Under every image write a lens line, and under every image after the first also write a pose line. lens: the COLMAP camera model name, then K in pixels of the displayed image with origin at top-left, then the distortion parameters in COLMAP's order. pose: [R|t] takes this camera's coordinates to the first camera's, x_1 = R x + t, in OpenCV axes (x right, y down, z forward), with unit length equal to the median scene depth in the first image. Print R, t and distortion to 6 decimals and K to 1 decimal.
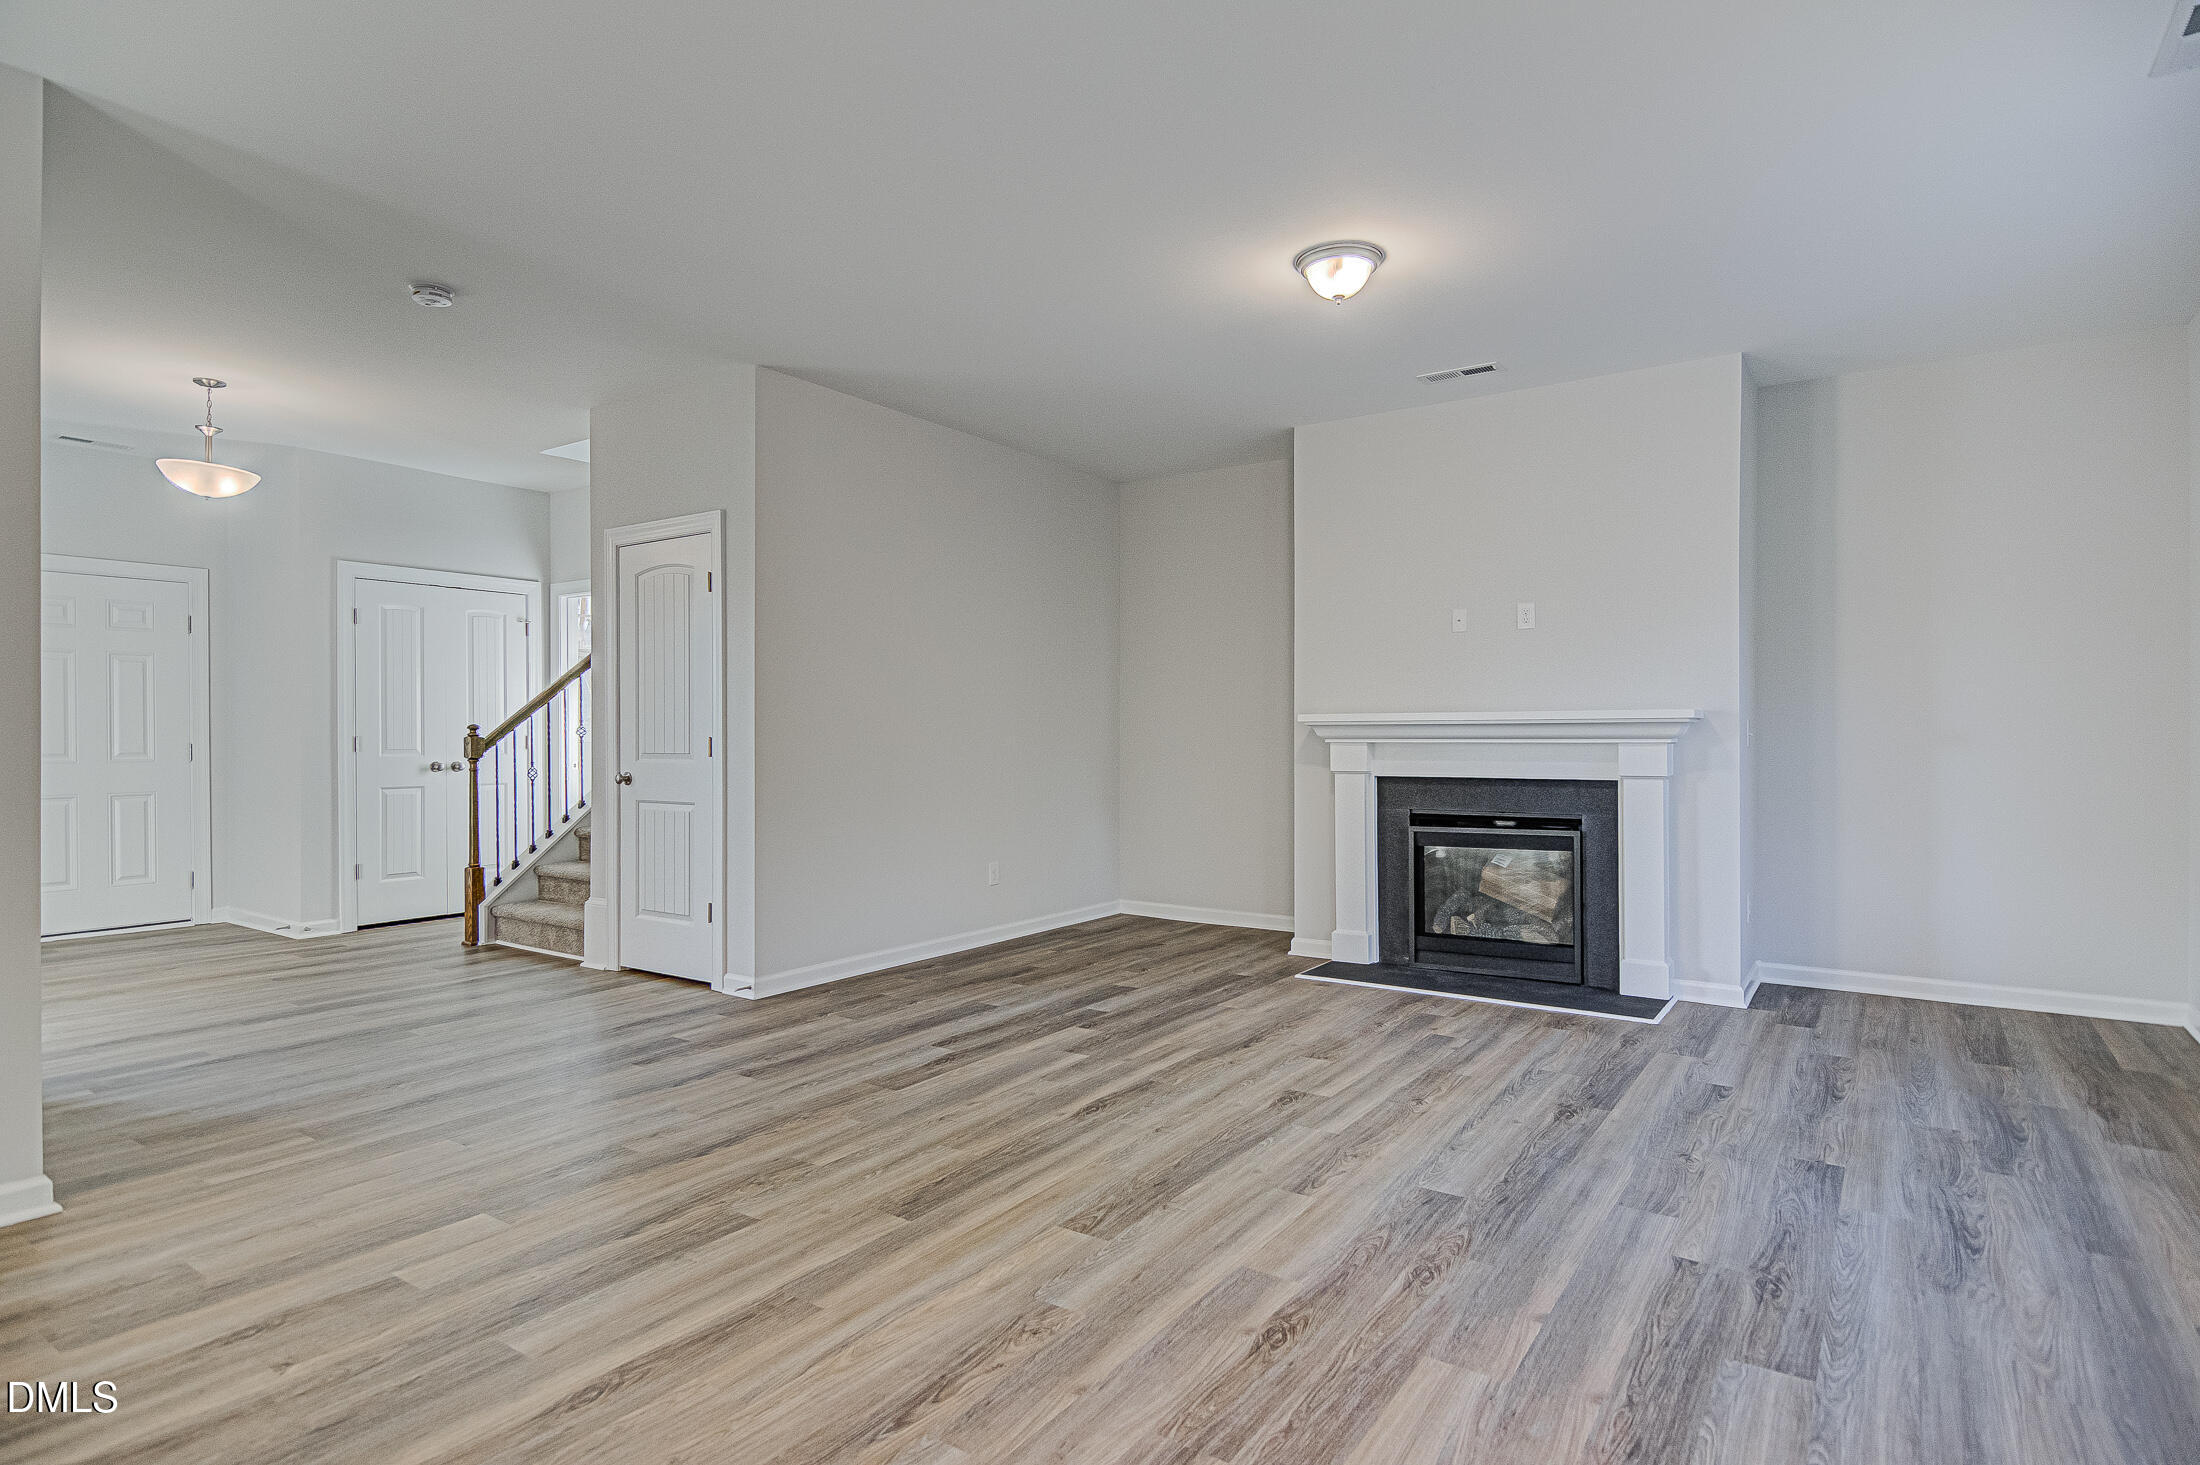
lens RADIAL K [[1145.6, 0, 1085.6], [0, 1145.6, 740.9], [0, 0, 1]] dist [0.021247, -0.018312]
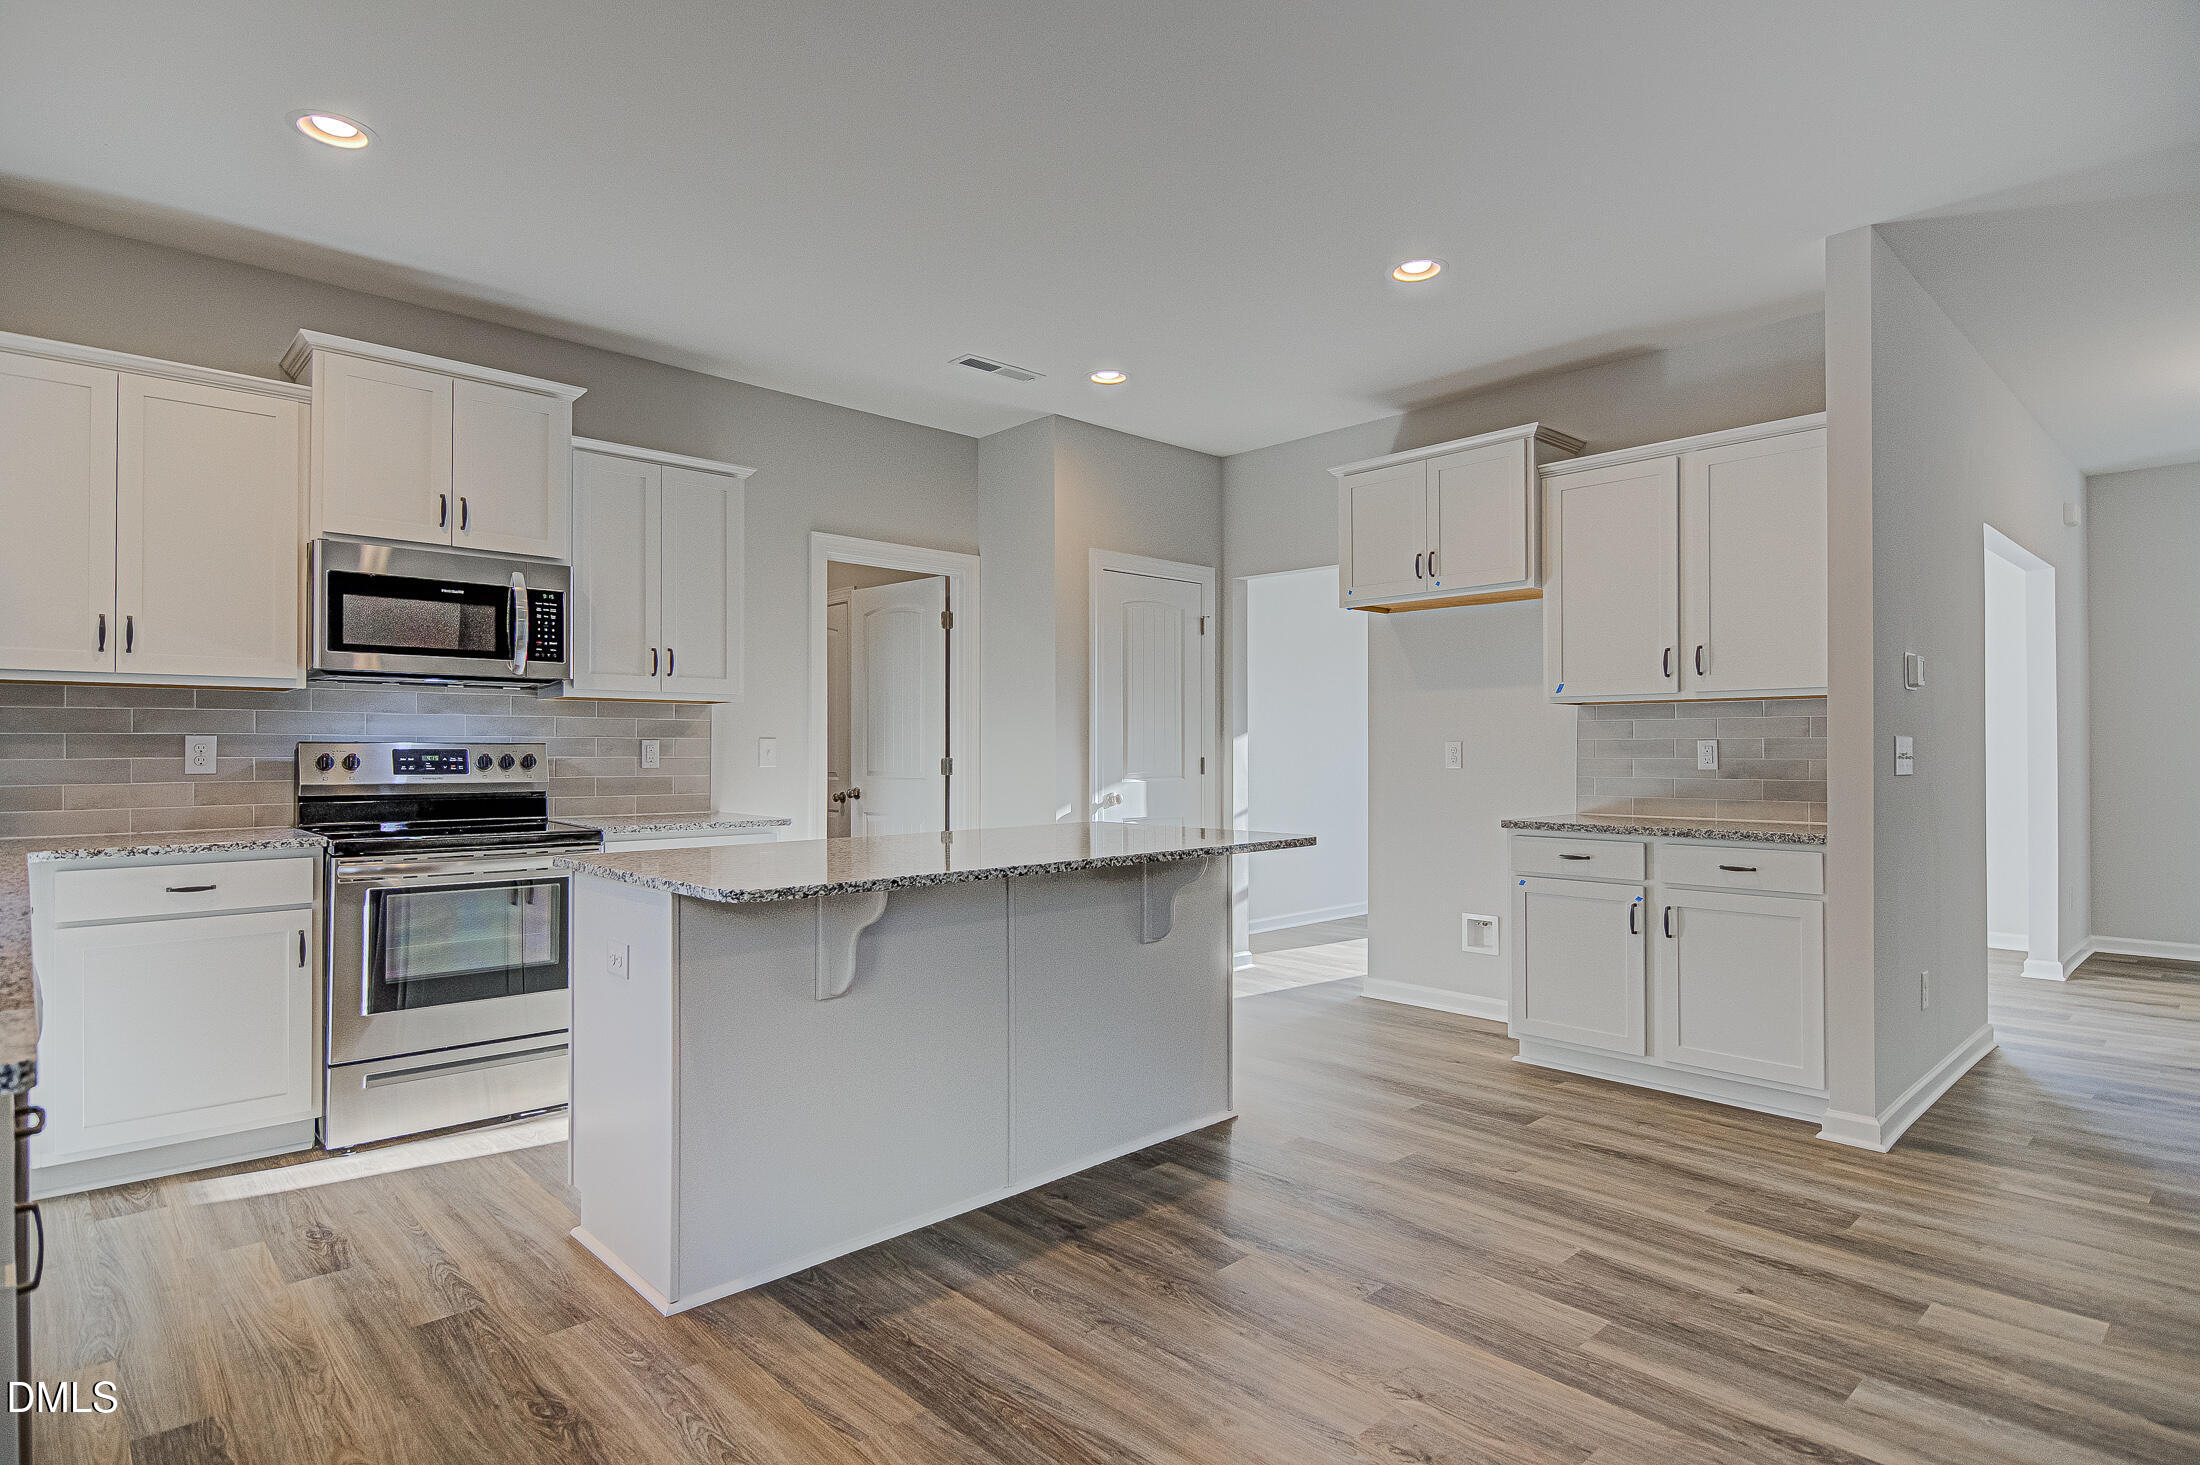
lens RADIAL K [[1145.6, 0, 1120.9], [0, 1145.6, 734.4], [0, 0, 1]] dist [0.021247, -0.018312]
pose [[-0.197422, -0.013542, -0.980225, 0.337623], [-0.004940, 0.999906, -0.012819, -0.006426], [0.980306, 0.002312, -0.197470, 0.337114]]
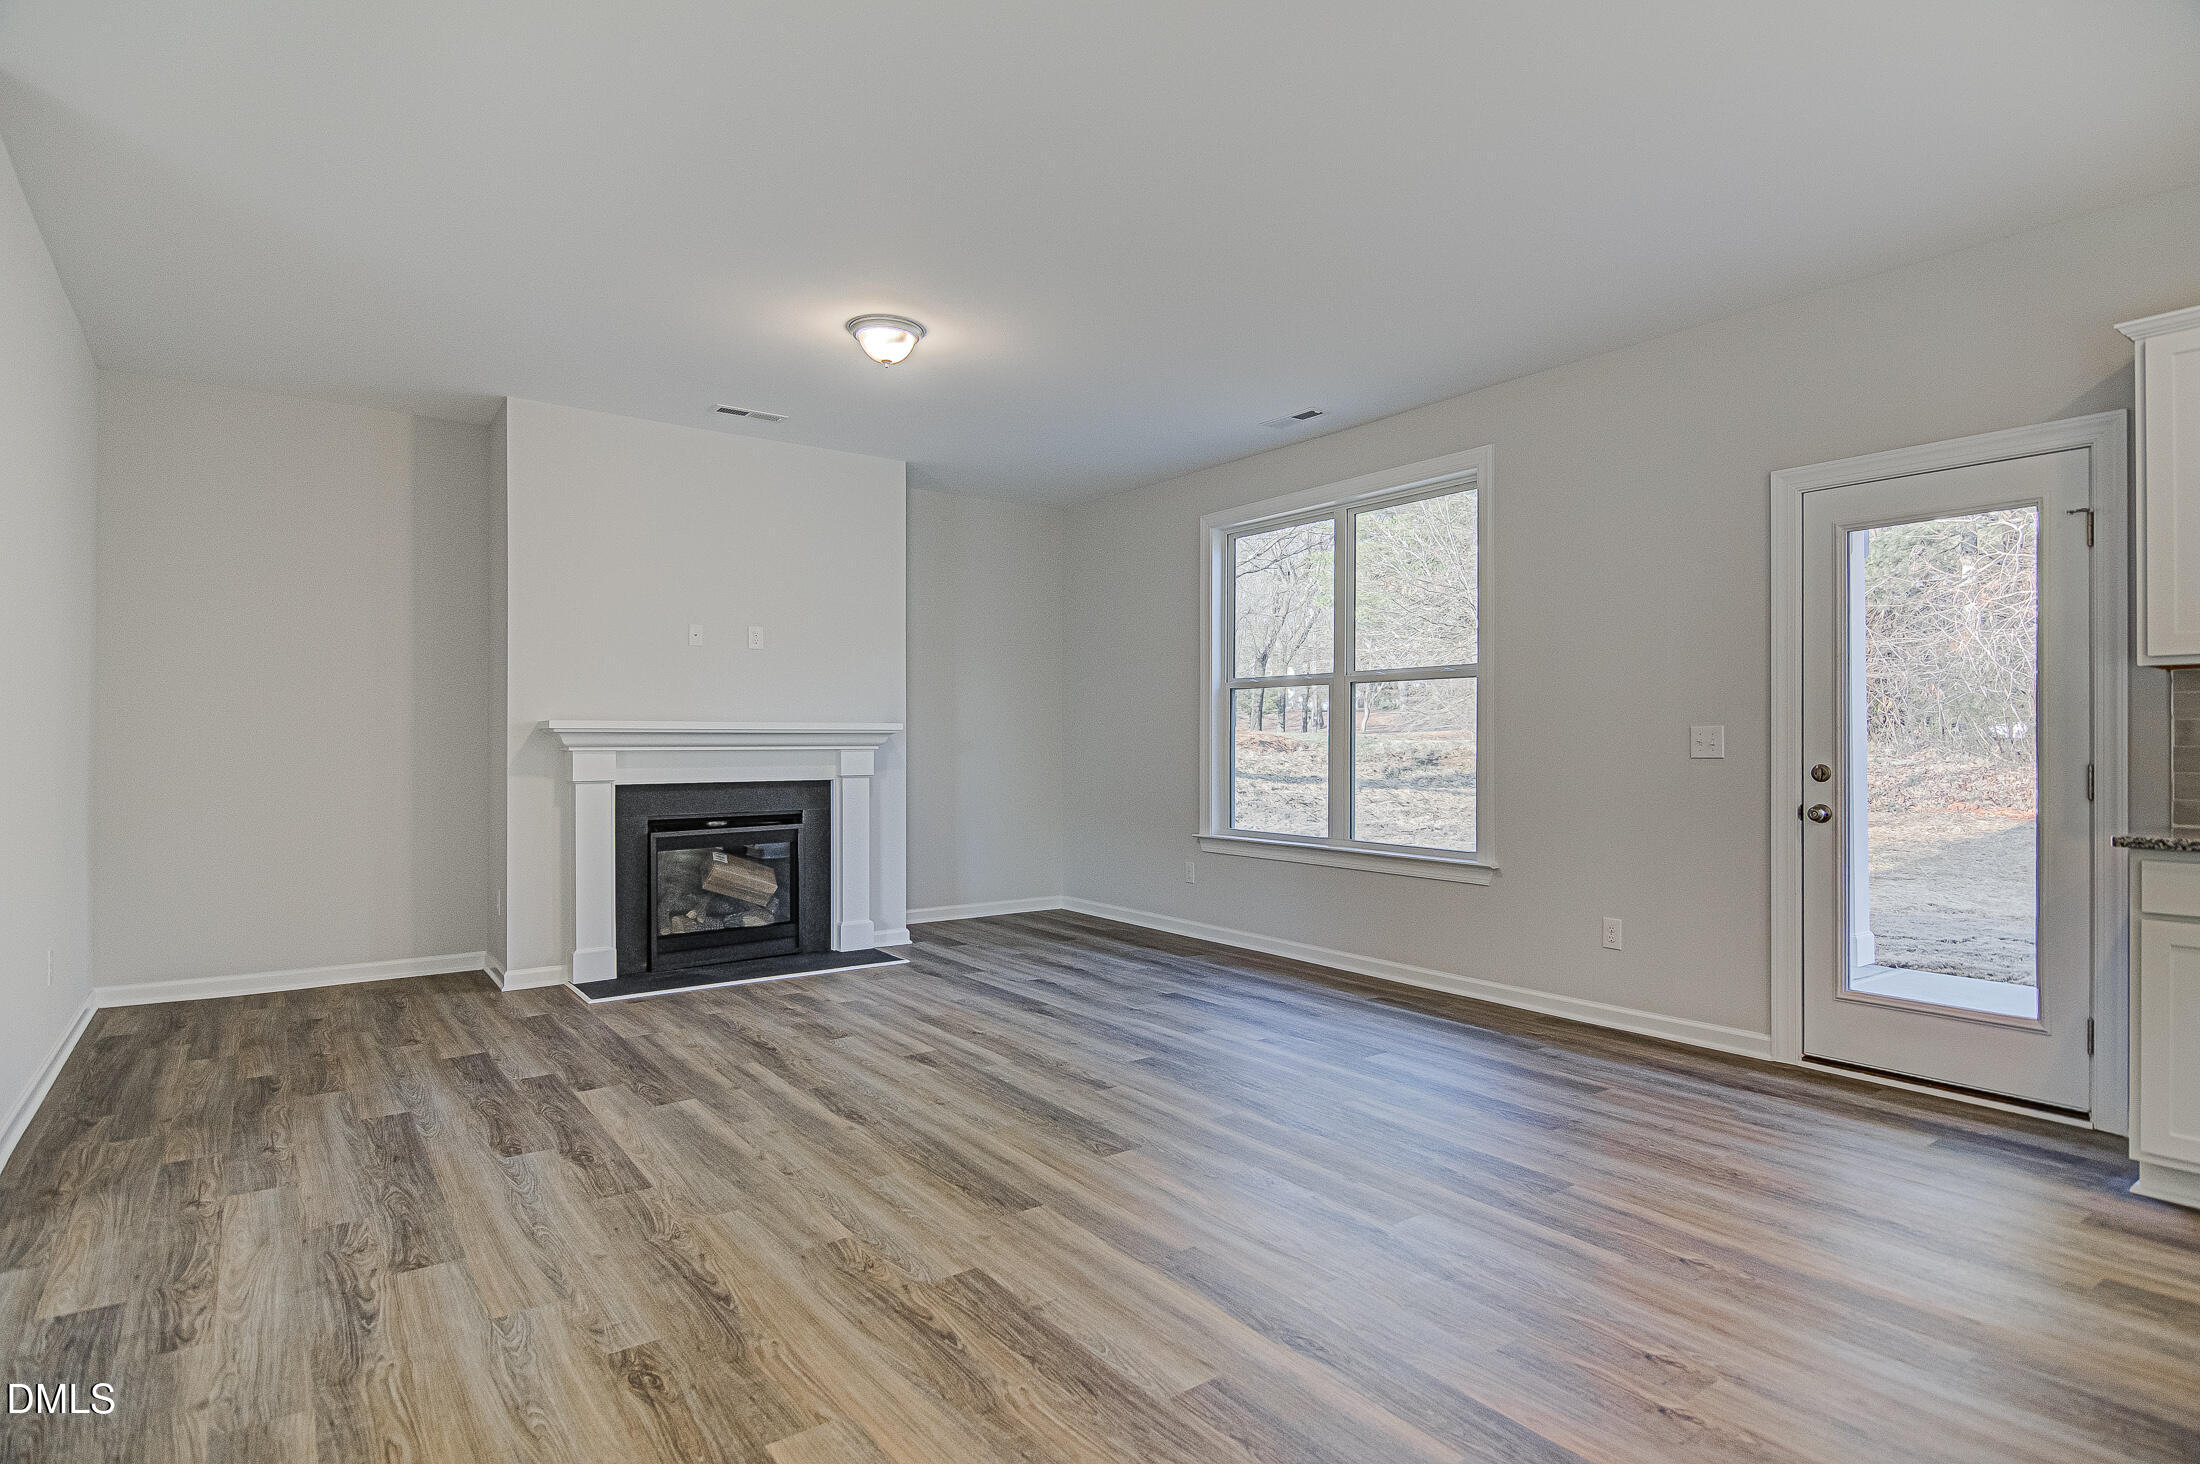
lens RADIAL K [[1145.6, 0, 1109.1], [0, 1145.6, 731.9], [0, 0, 1]] dist [0.021247, -0.018312]
pose [[0.323205, 0.009924, 0.946277, -0.822389], [0.004106, 0.999921, -0.011889, -0.001834], [-0.946320, 0.007728, 0.323139, 0.436009]]
